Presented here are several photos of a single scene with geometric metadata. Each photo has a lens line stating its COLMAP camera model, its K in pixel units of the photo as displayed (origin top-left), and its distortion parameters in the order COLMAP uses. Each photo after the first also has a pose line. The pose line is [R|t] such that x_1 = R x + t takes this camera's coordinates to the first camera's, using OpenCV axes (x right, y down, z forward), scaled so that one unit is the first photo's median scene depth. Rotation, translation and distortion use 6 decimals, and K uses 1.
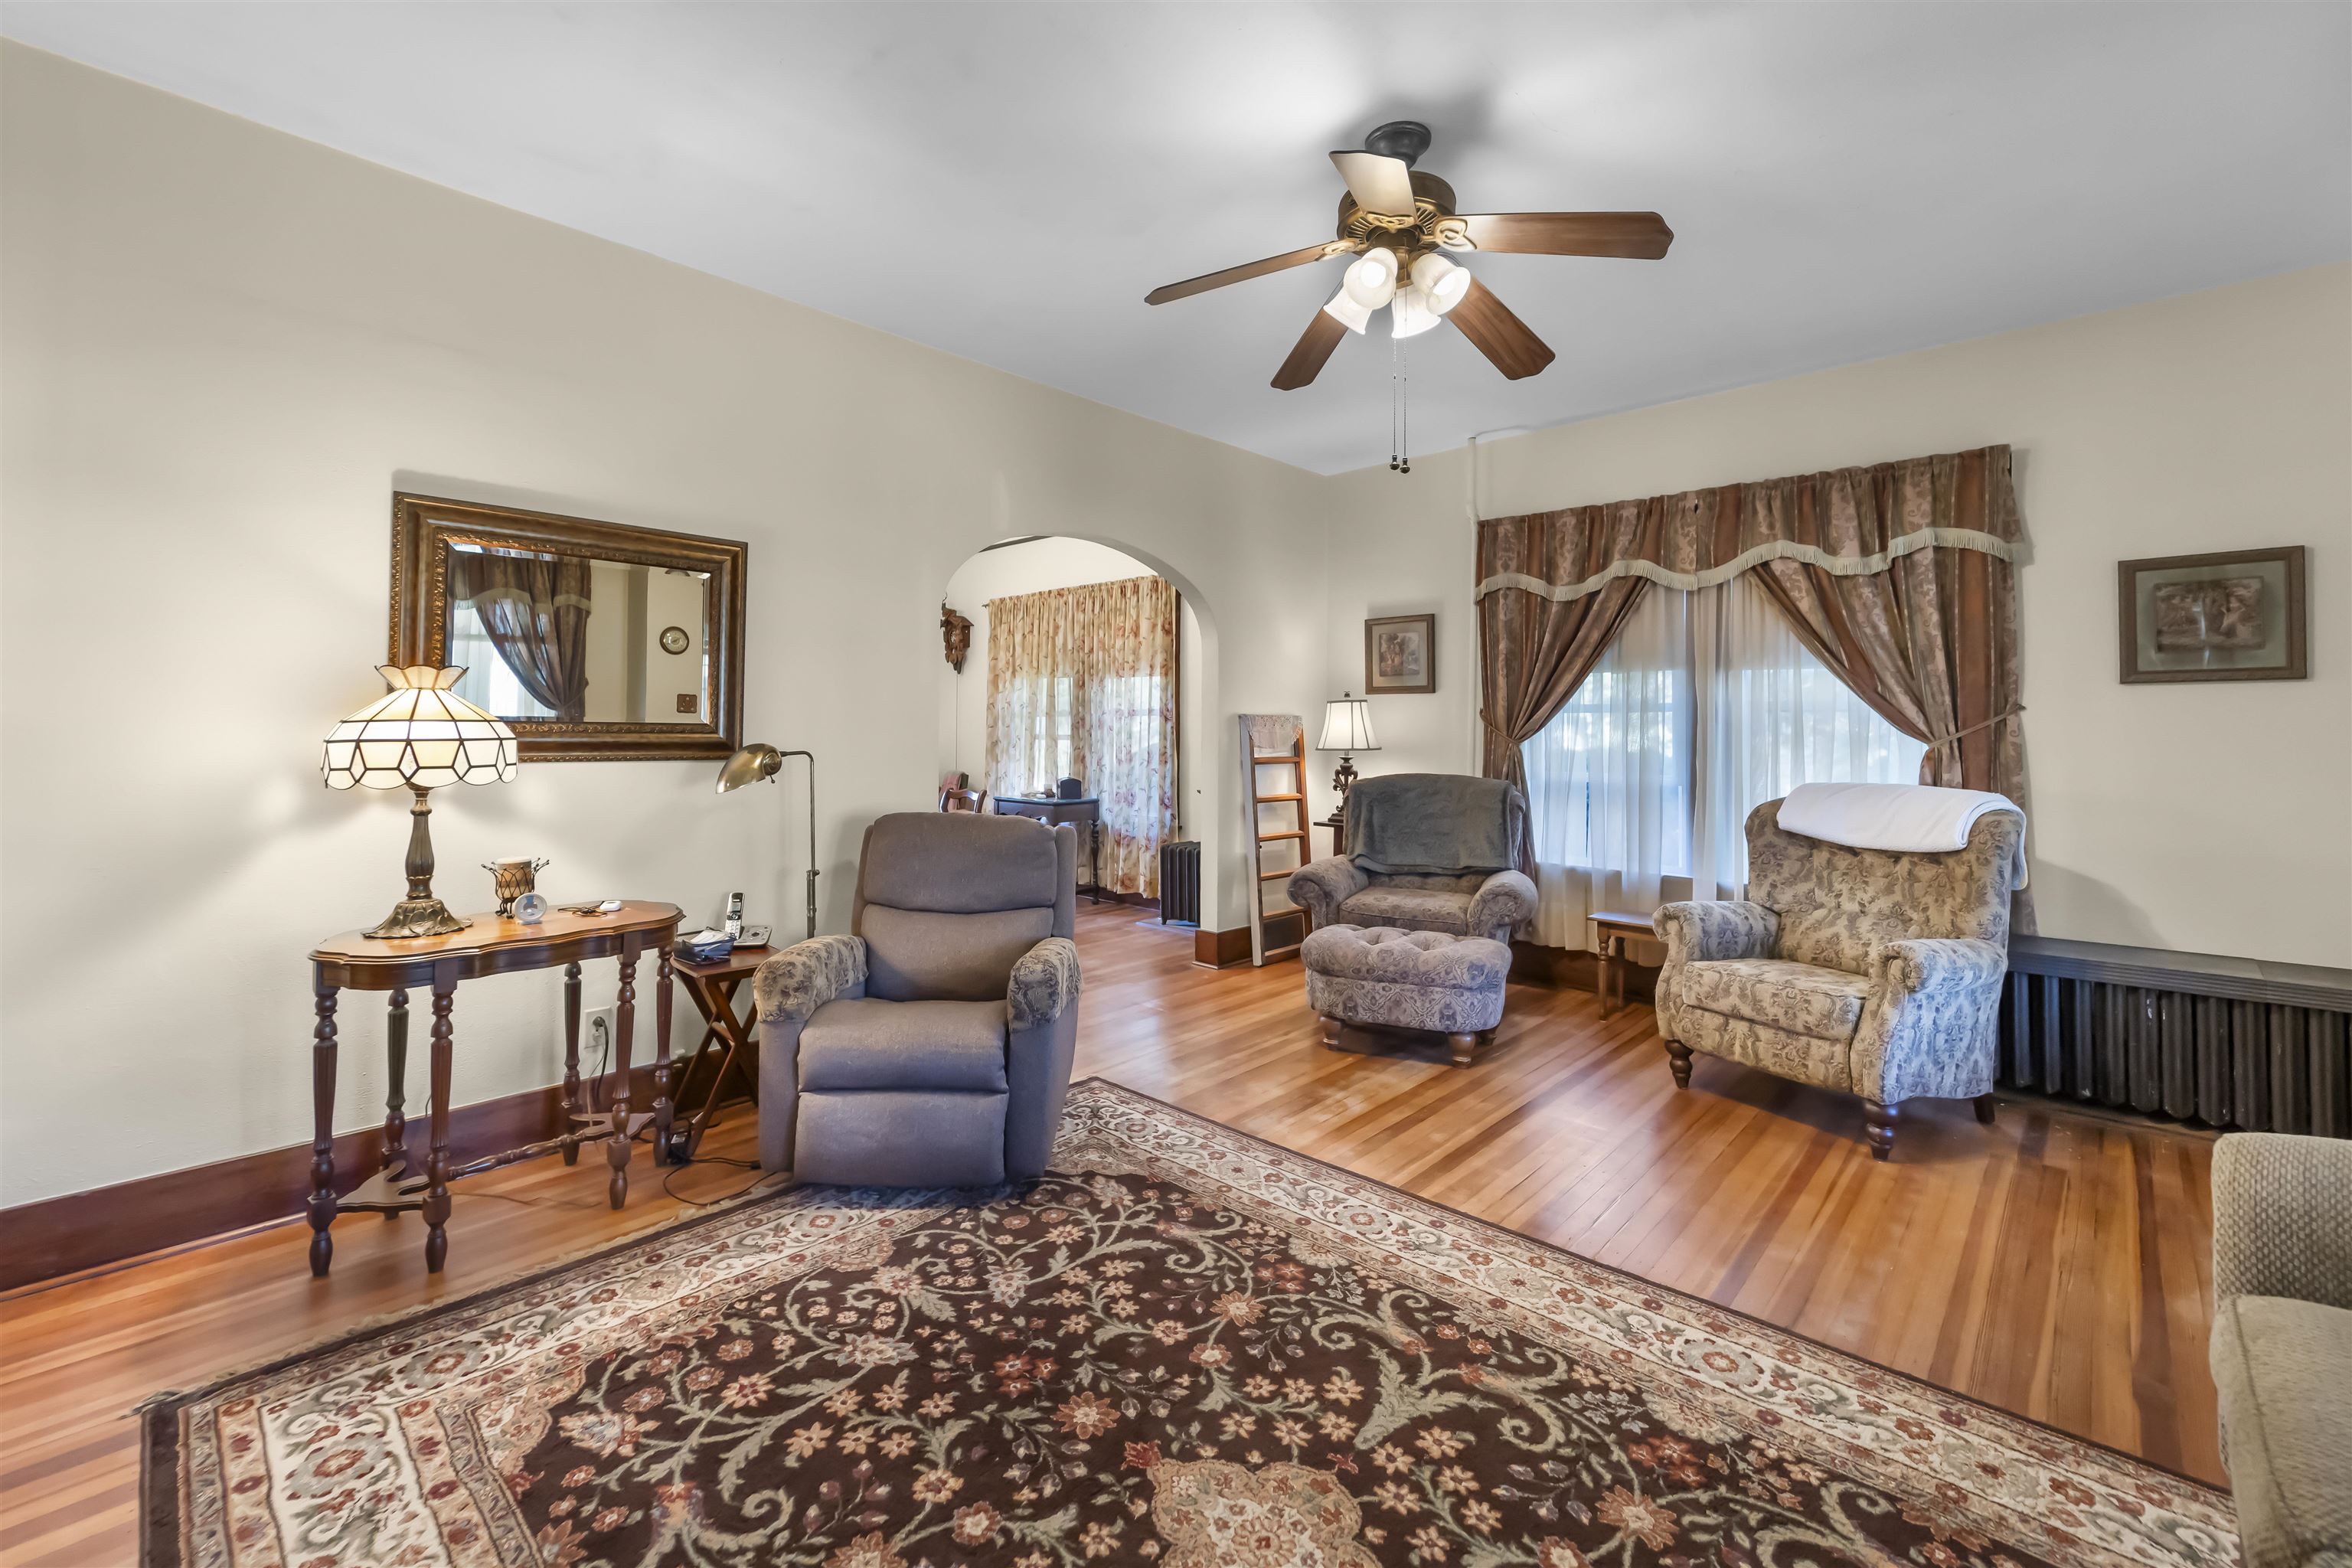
lens RADIAL K [[951.8, 0, 1173.4], [0, 951.8, 731.0], [0, 0, 1]] dist [0.001026, -0.002084]
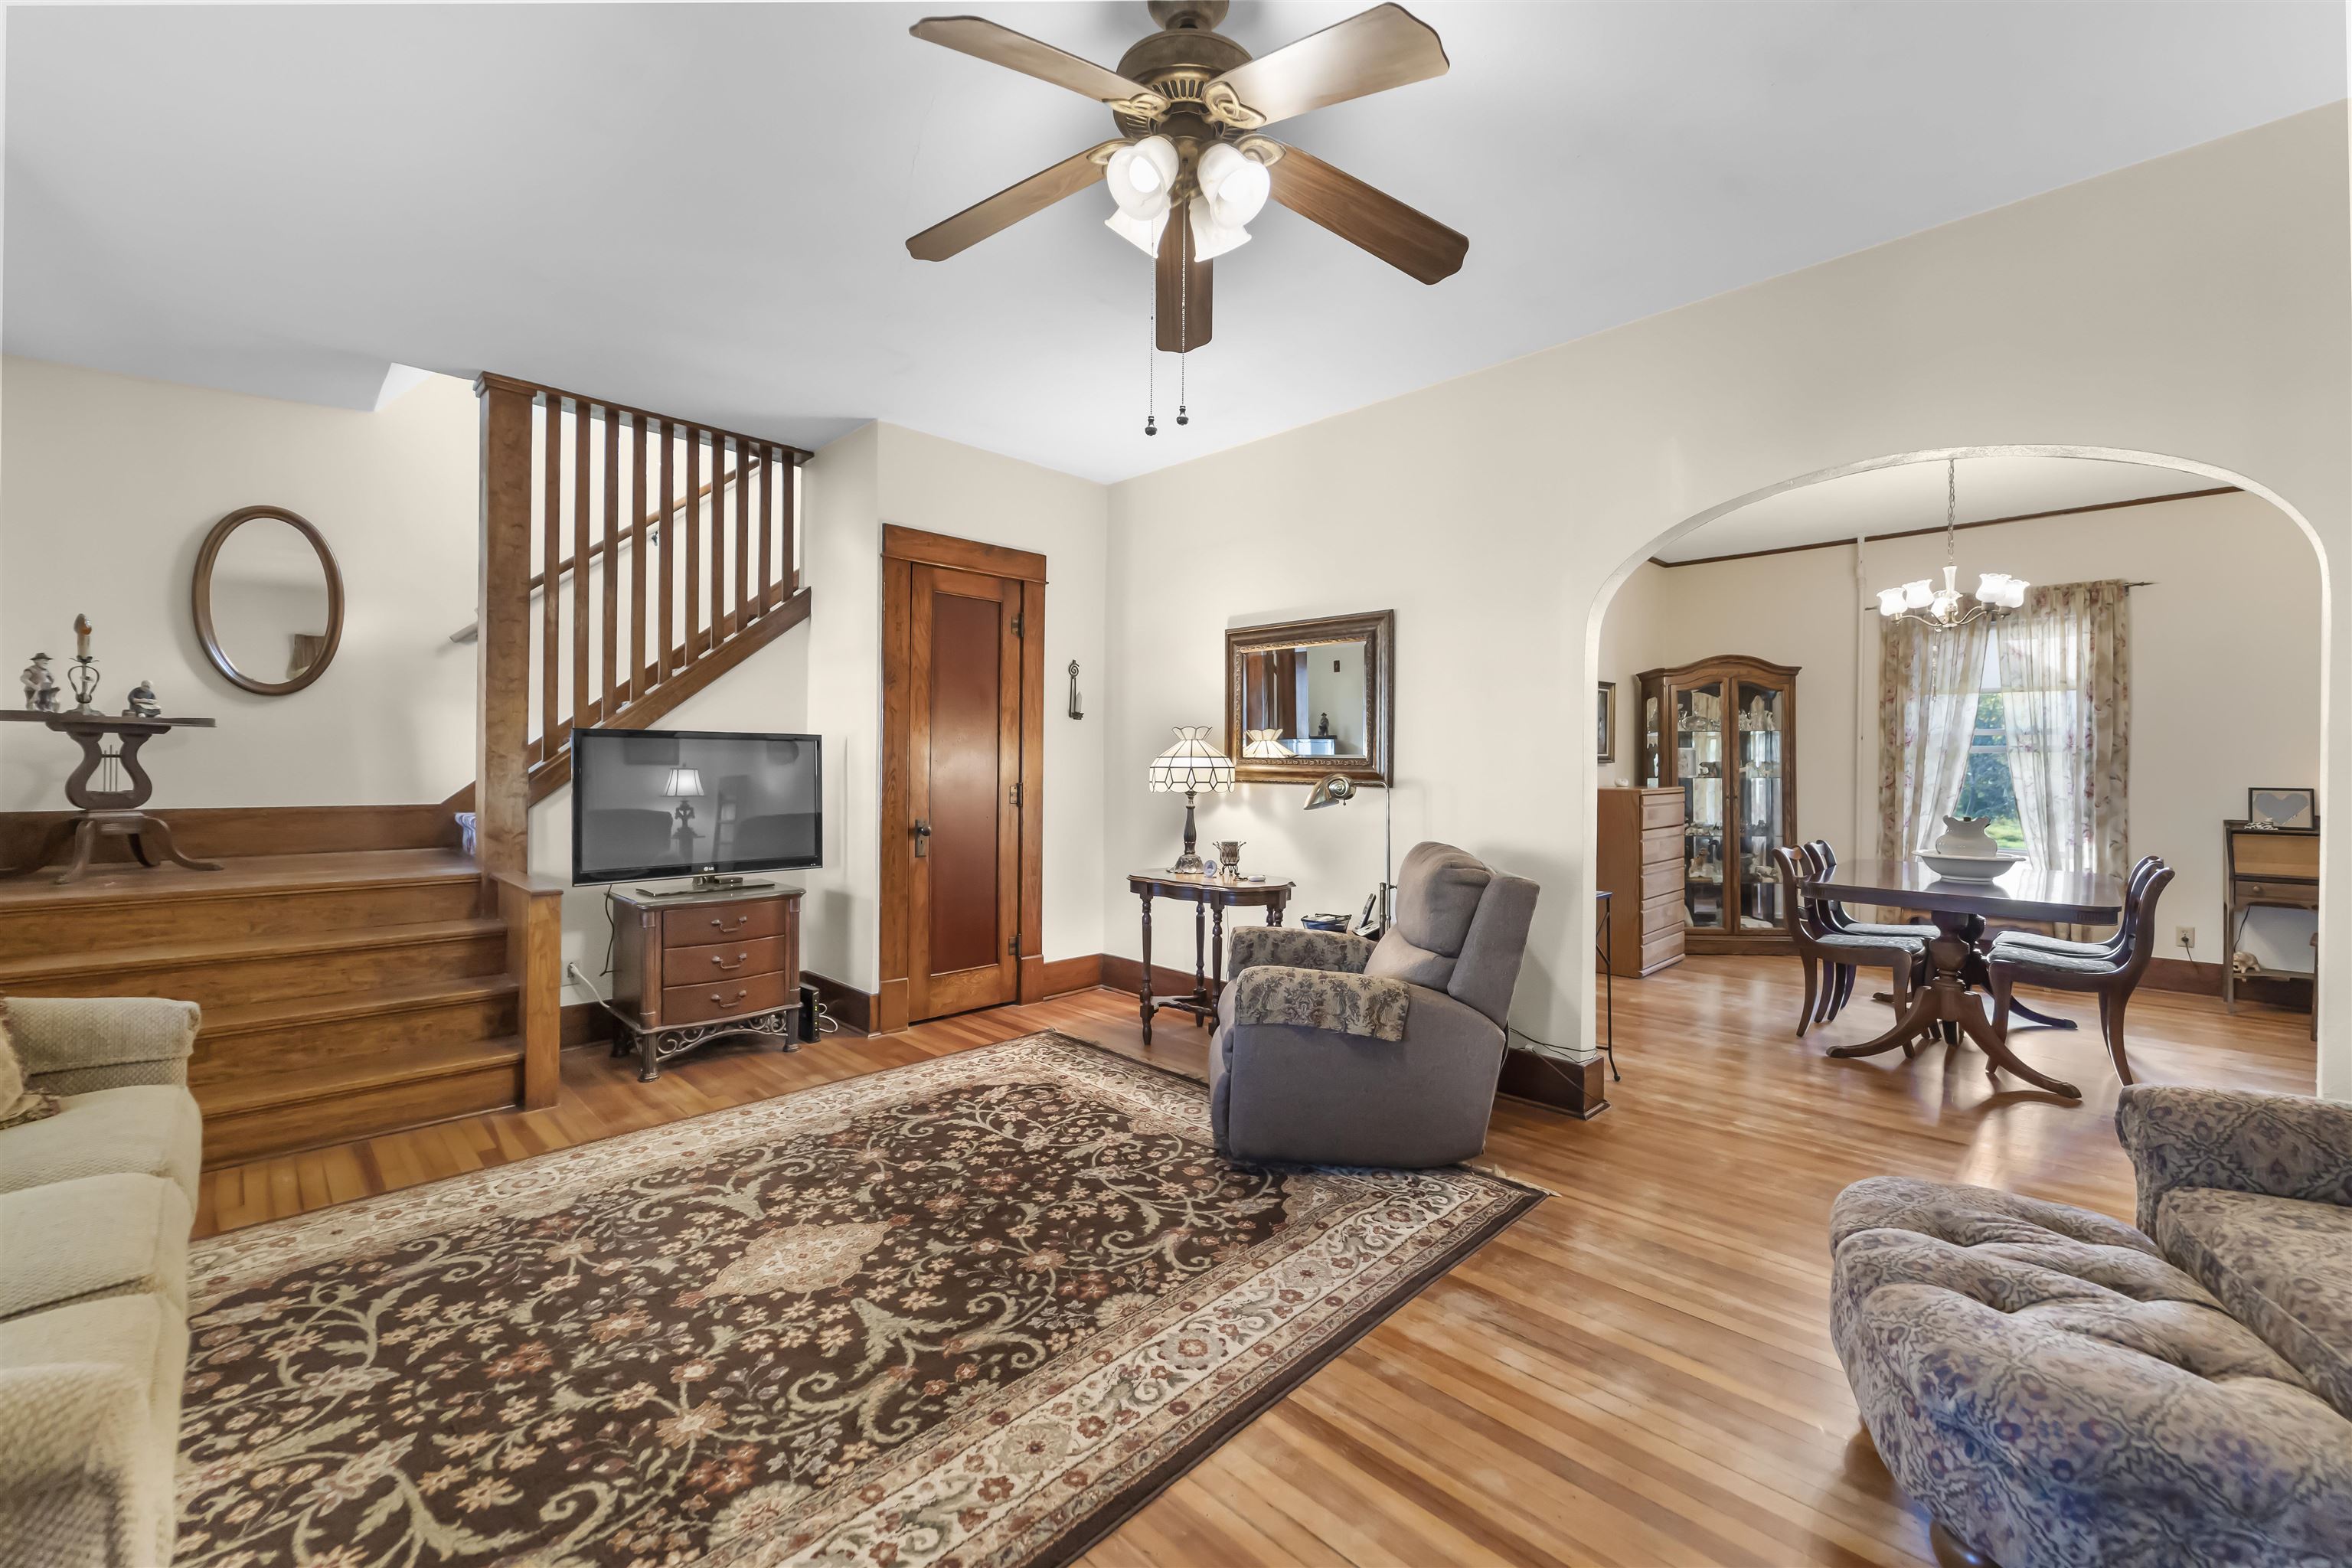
lens RADIAL K [[951.8, 0, 1189.3], [0, 951.8, 783.0], [0, 0, 1]] dist [0.001026, -0.002084]
pose [[-0.018043, 0.014775, -0.999728, 1.083330], [-0.011164, 0.999825, 0.014978, 0.015526], [0.999775, 0.011431, -0.017875, 1.079195]]
